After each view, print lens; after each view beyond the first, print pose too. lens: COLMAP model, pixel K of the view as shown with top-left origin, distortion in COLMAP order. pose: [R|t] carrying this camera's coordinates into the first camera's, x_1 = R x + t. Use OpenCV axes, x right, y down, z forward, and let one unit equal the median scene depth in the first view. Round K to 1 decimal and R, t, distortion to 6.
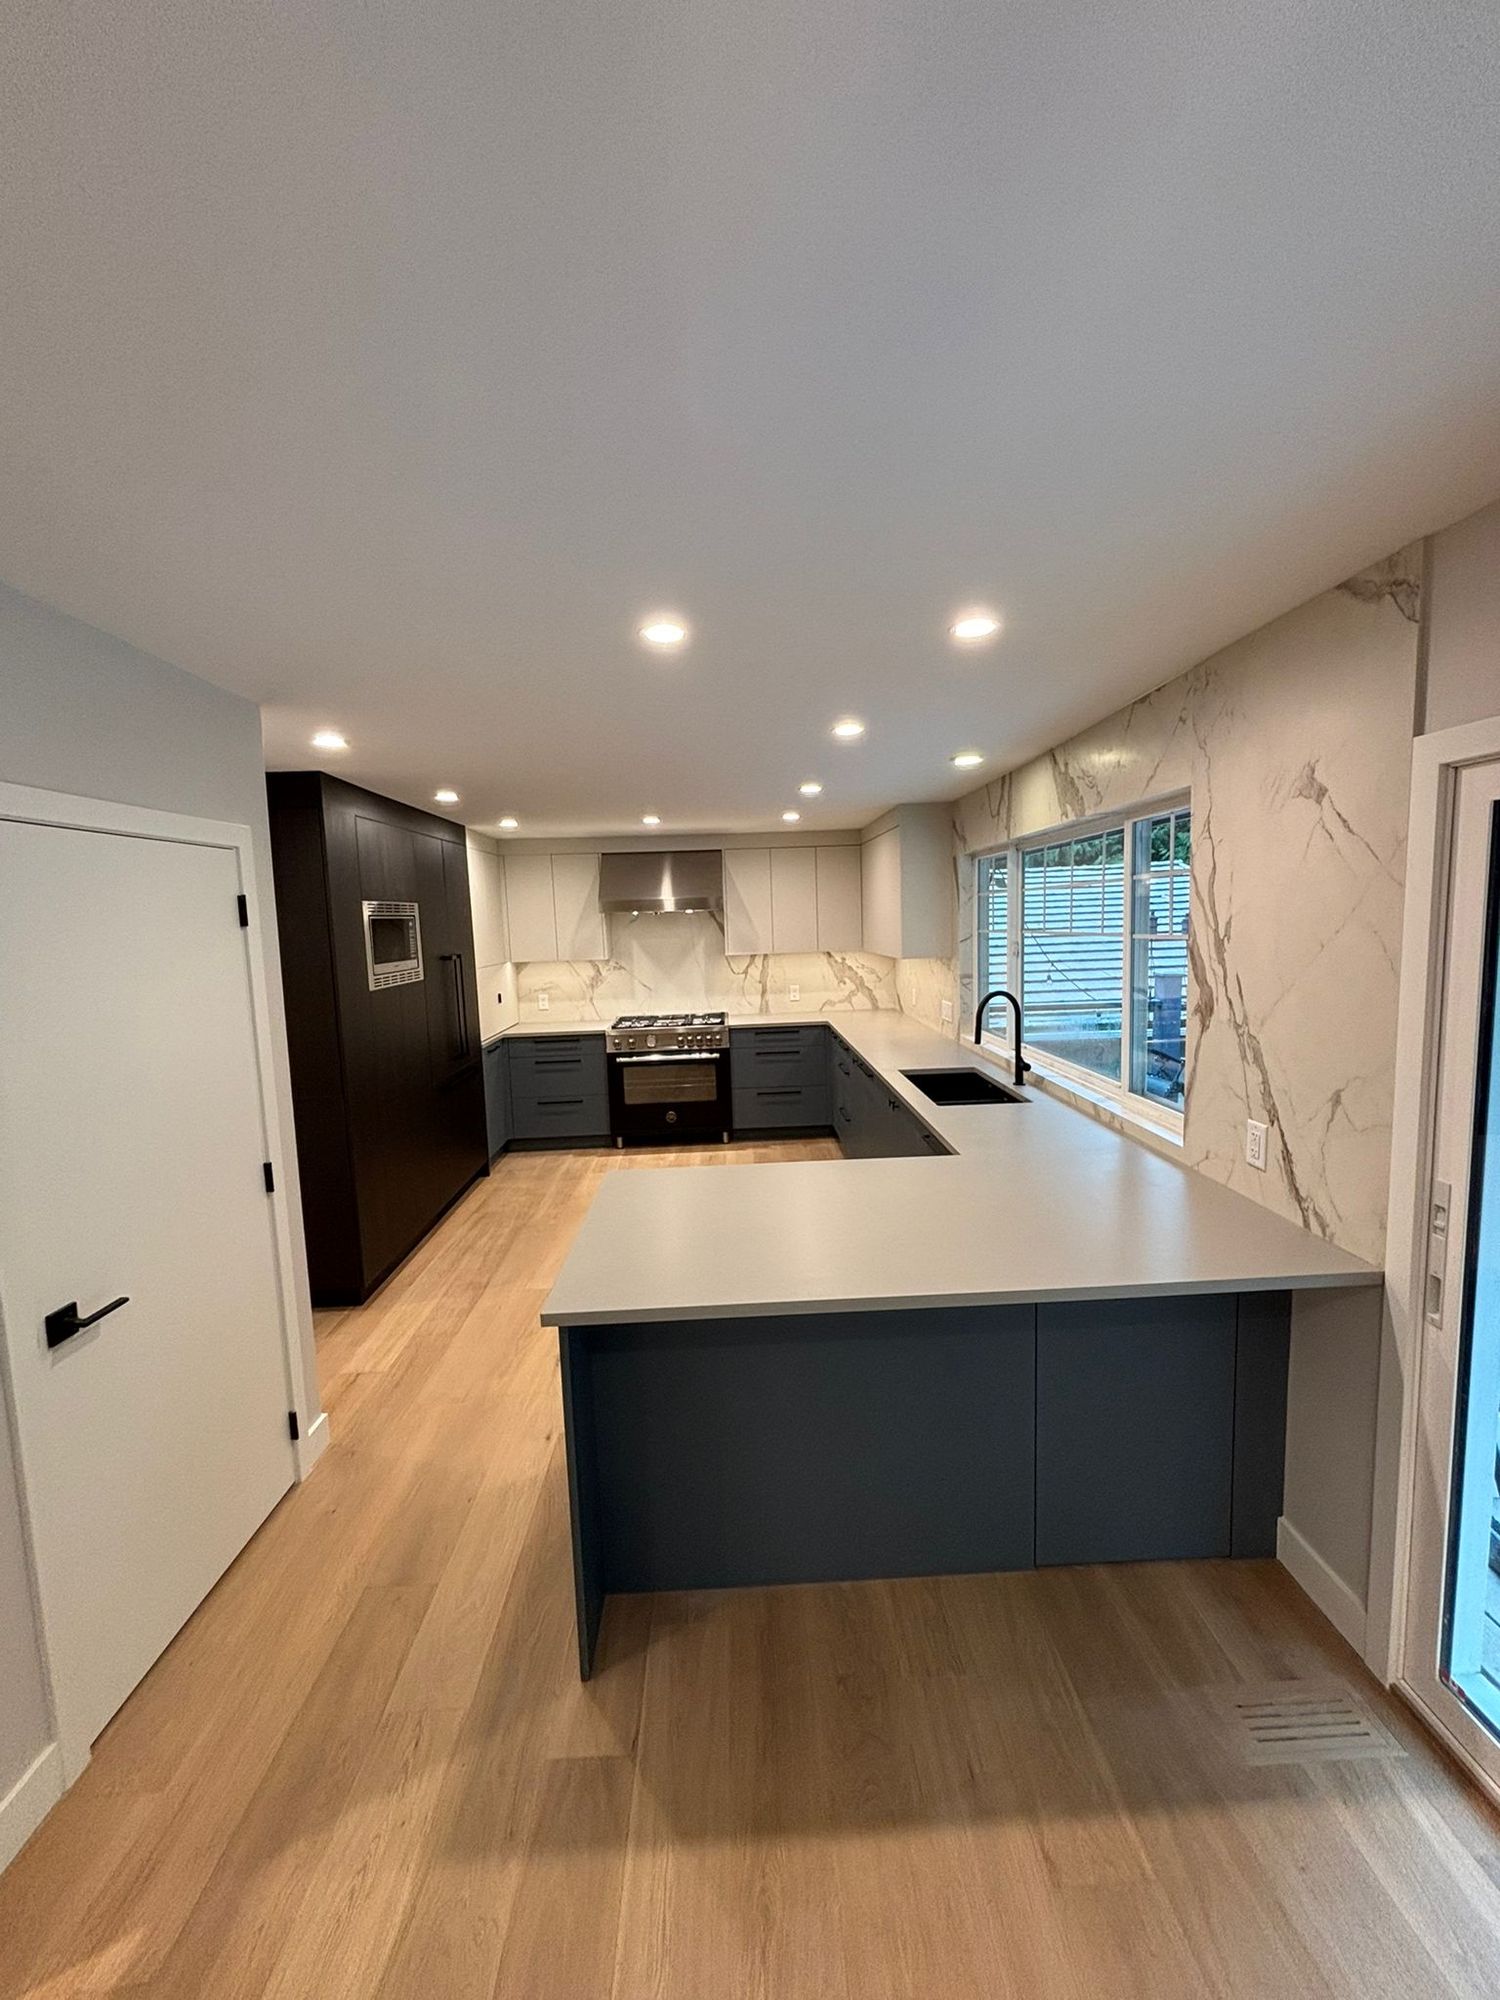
lens RADIAL K [[807.1, 0, 750.0], [0, 807.1, 1000.0], [0, 0, 1]] dist [-0.000211, 0.000767]
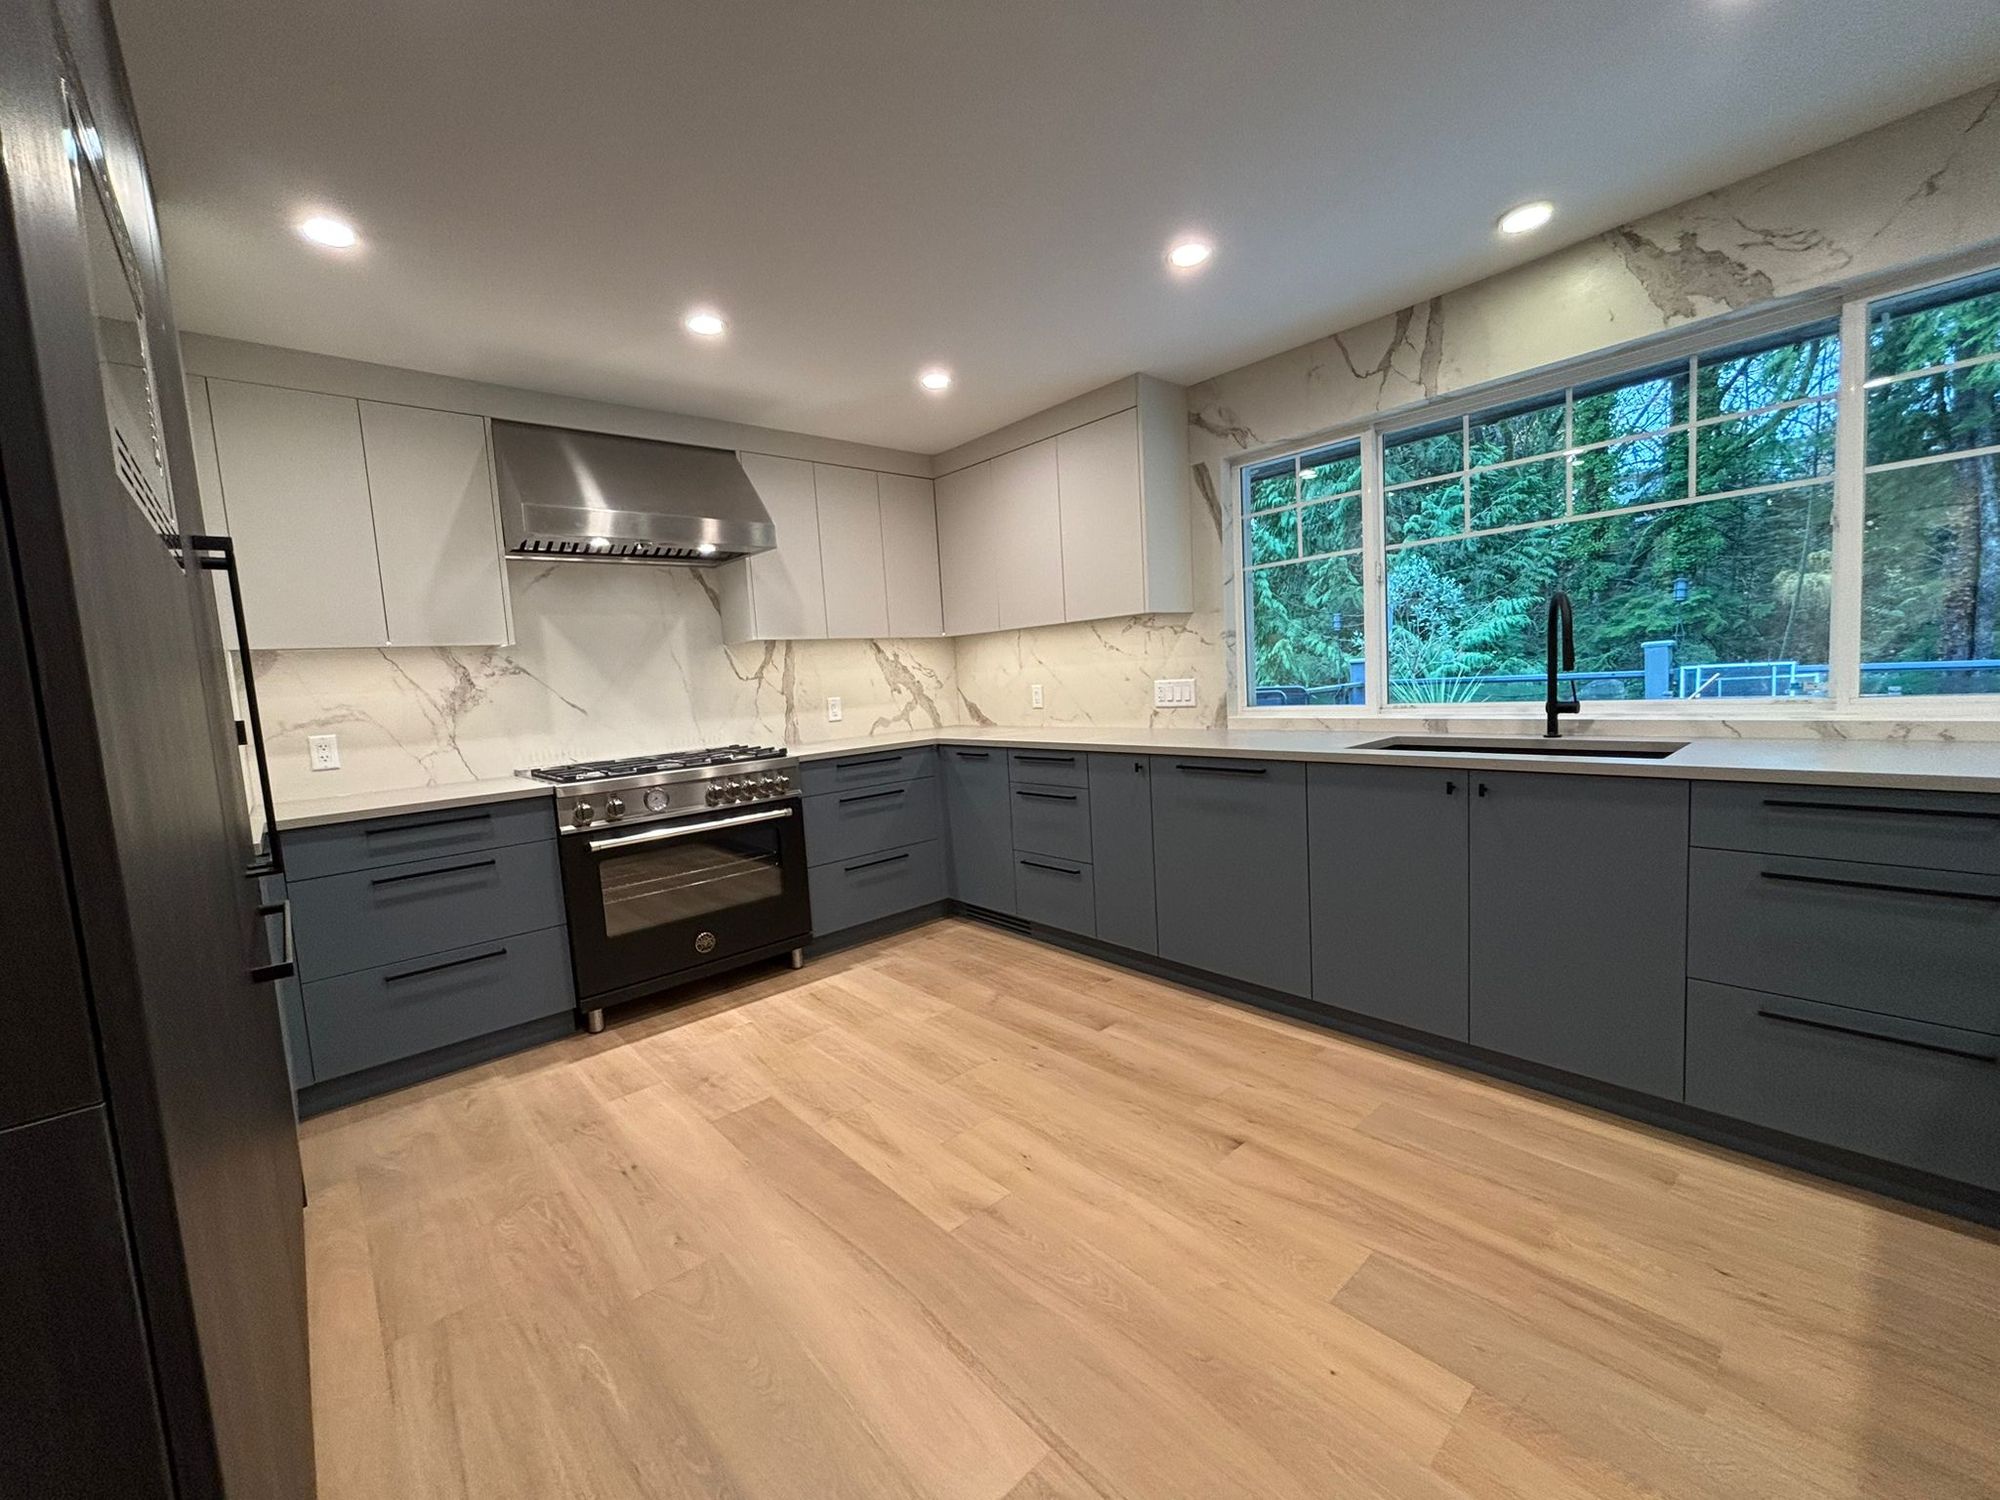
lens RADIAL K [[801.2, 0, 1005.3], [0, 801.2, 753.0], [0, 0, 1]] dist [-0.011824, 0.000003]
pose [[0.762564, -0.074933, 0.642559, -0.270184], [0.100950, 0.994884, -0.003783, 0.045108], [-0.638988, 0.067751, 0.766227, 0.471071]]
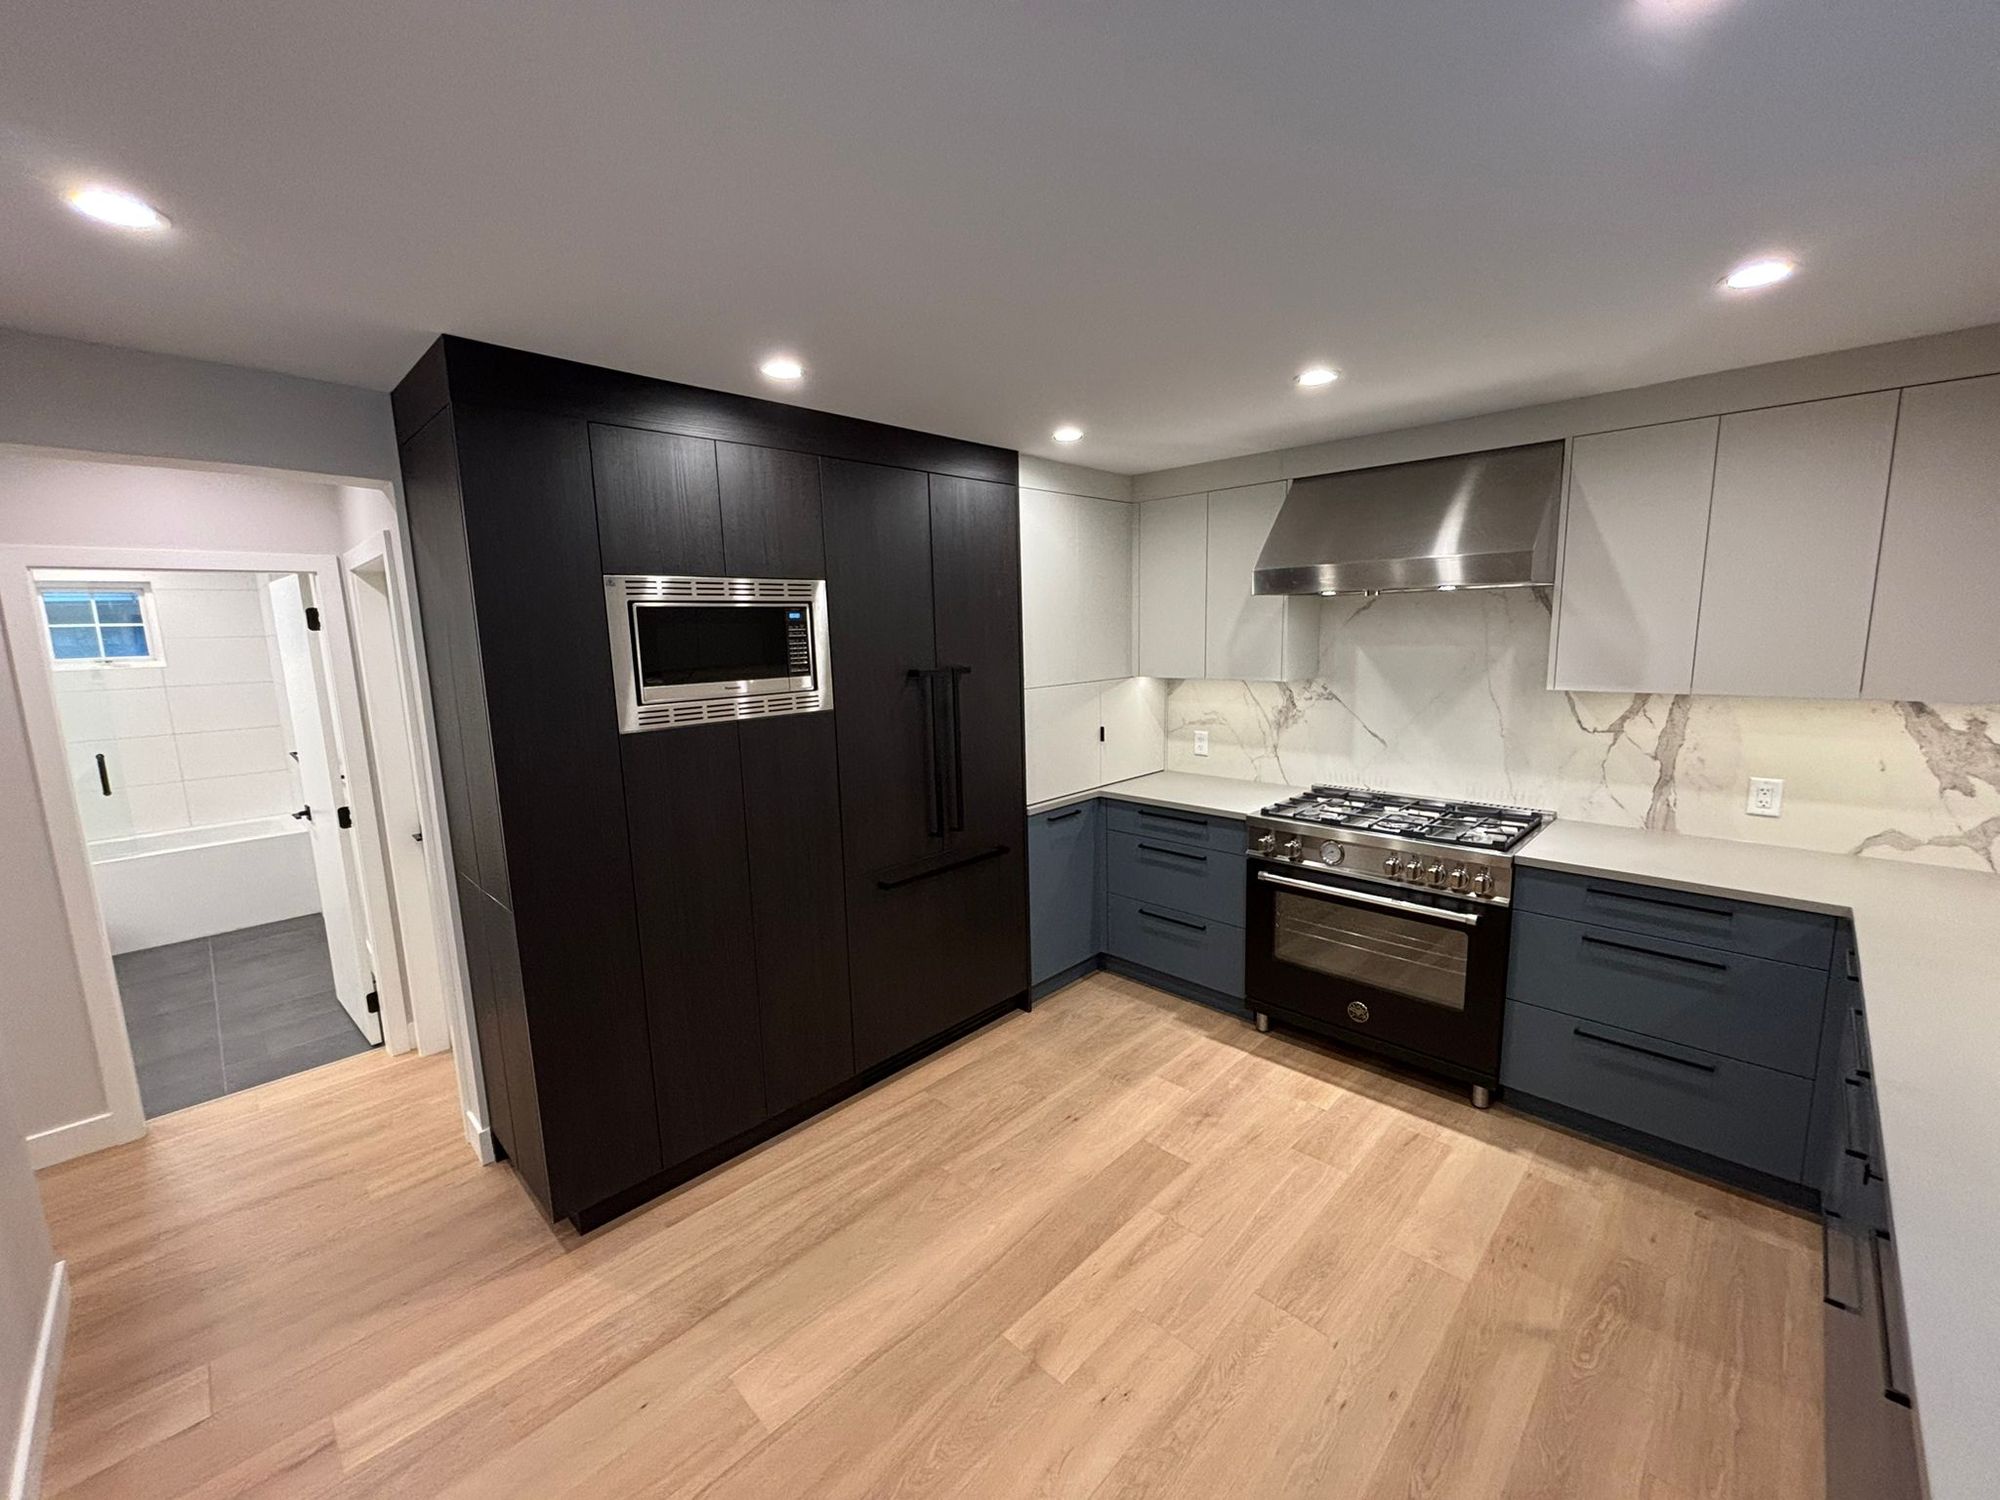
lens RADIAL K [[807.1, 0, 994.6], [0, 807.1, 745.8], [0, 0, 1]] dist [-0.000211, 0.000767]
pose [[0.685151, 0.123710, -0.717819, 0.083704], [-0.070392, 0.992105, 0.103792, -0.051536], [0.724992, -0.020585, 0.688450, 0.497859]]
